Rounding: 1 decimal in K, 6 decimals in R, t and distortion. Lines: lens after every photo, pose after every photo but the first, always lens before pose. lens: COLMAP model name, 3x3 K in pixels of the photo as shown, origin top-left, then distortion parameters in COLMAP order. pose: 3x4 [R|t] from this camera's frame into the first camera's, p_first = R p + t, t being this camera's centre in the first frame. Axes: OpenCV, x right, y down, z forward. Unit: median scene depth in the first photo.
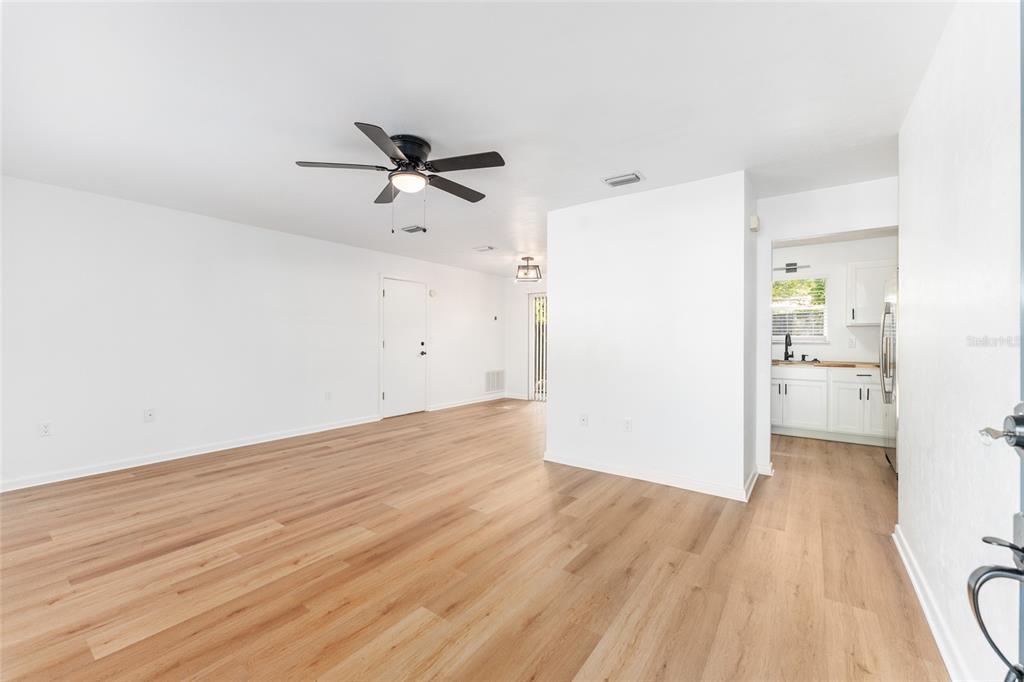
lens RADIAL K [[408.0, 0, 507.8], [0, 408.0, 339.0], [0, 0, 1]] dist [-0.000255, -0.000311]
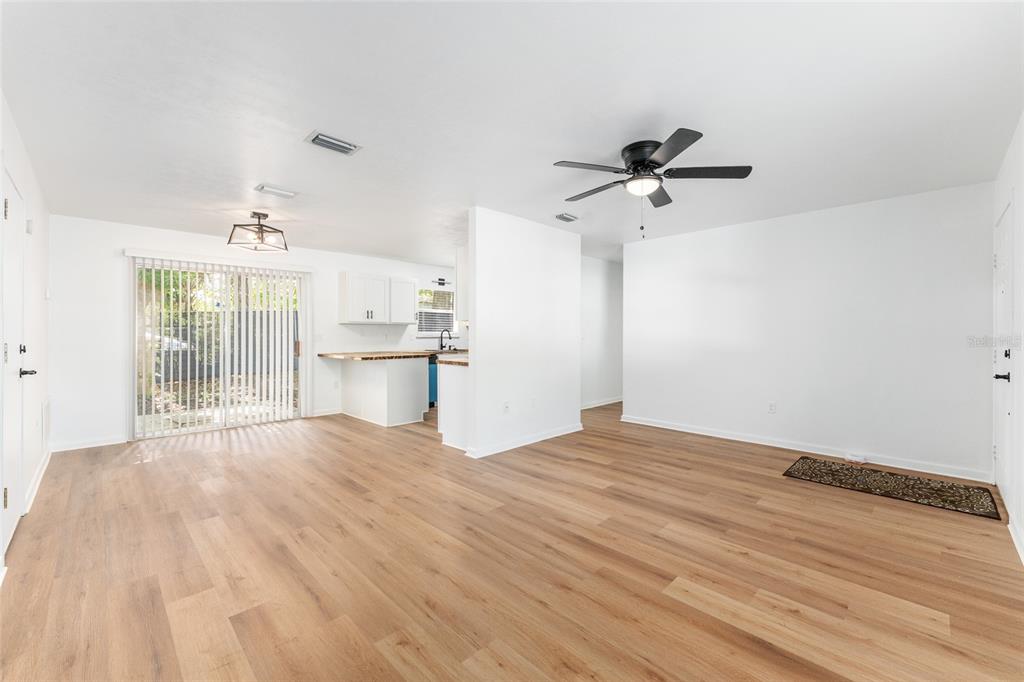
lens RADIAL K [[415.3, 0, 513.6], [0, 415.3, 339.5], [0, 0, 1]] dist [0.001687, 0.000155]
pose [[0.155518, -0.014015, 0.987734, -1.185383], [0.001377, 0.999901, 0.013971, -0.004164], [-0.987832, -0.000813, 0.155522, 1.023323]]
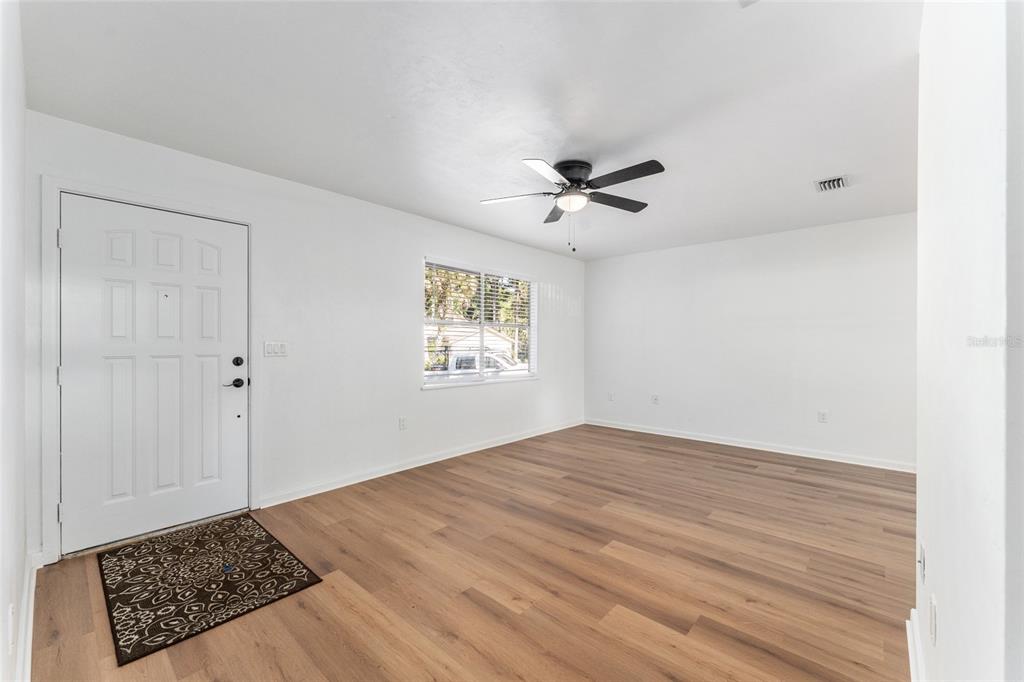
lens RADIAL K [[415.3, 0, 513.6], [0, 415.3, 339.5], [0, 0, 1]] dist [0.001687, 0.000155]
pose [[-0.093934, -0.010512, -0.995523, 0.774055], [-0.005696, 0.999934, -0.010022, -0.002235], [0.995562, 0.004729, -0.093988, 0.837787]]
